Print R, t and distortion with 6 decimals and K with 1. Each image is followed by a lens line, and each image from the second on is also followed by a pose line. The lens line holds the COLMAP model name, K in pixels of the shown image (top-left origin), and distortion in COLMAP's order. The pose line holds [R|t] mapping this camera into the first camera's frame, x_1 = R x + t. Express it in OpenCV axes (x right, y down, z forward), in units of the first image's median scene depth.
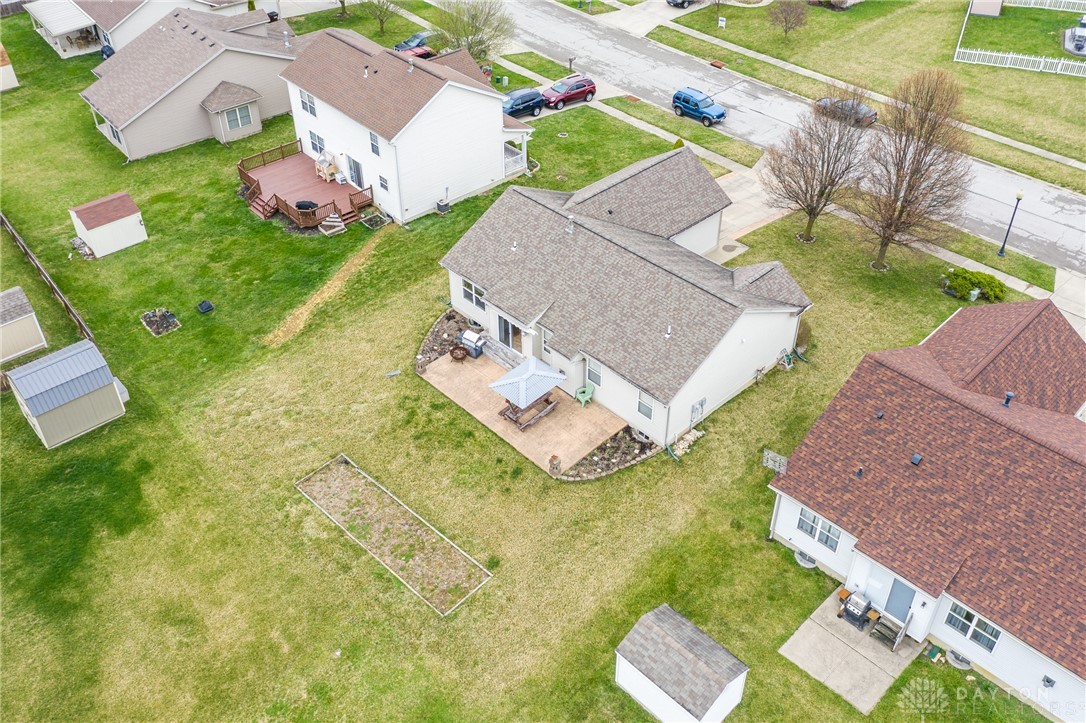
lens RADIAL K [[966.9, 0, 535.6], [0, 966.9, 318.0], [0, 0, 1]] dist [-0.015527, -0.001493]
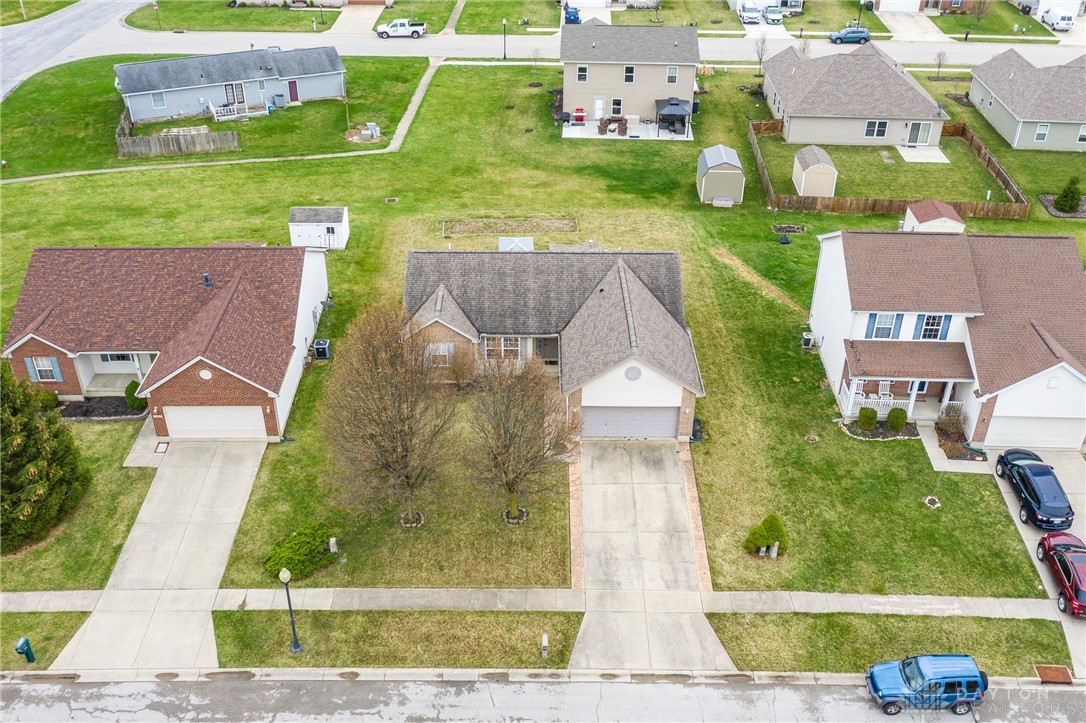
lens RADIAL K [[1010.8, 0, 543.0], [0, 1010.8, 361.5], [0, 0, 1]] dist [-0.018080, 0.001183]
pose [[-0.682420, 0.395873, -0.614482, 0.913665], [-0.440939, 0.447528, 0.778005, -0.997454], [0.582989, 0.801875, -0.130847, 1.305740]]
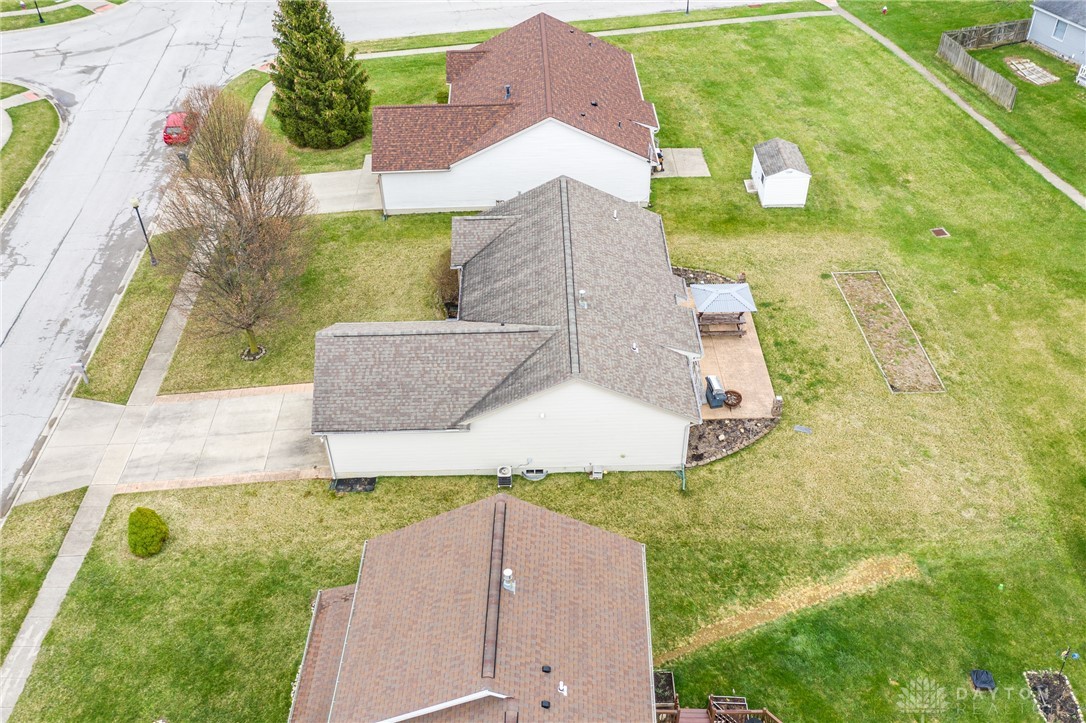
lens RADIAL K [[973.8, 0, 551.0], [0, 973.8, 345.5], [0, 0, 1]] dist [-0.017498, -0.001221]
pose [[-0.741938, -0.418405, 0.523894, -0.435389], [0.416416, 0.324843, 0.849161, -0.875373], [-0.525477, 0.848183, -0.066782, 1.173247]]
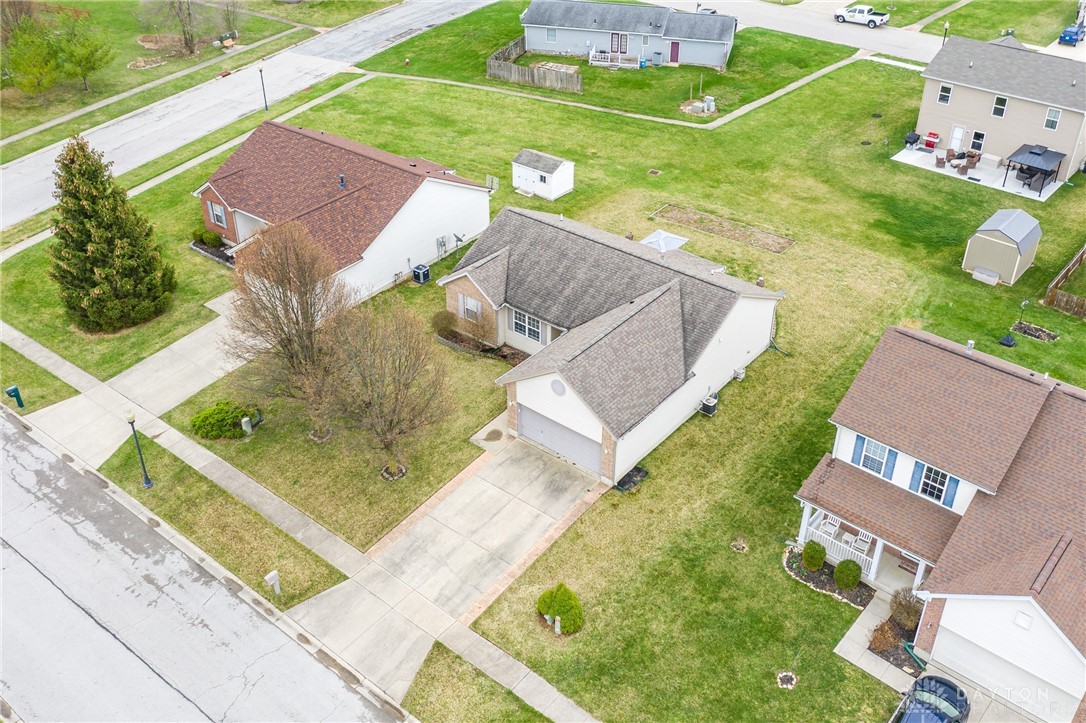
lens RADIAL K [[1015.3, 0, 530.5], [0, 1015.3, 322.0], [0, 0, 1]] dist [-0.016728, -0.000285]
pose [[-0.991890, 0.077402, -0.100816, 0.311181], [-0.066700, 0.358211, 0.931255, -1.148153], [0.108194, 0.930427, -0.350143, 1.518642]]
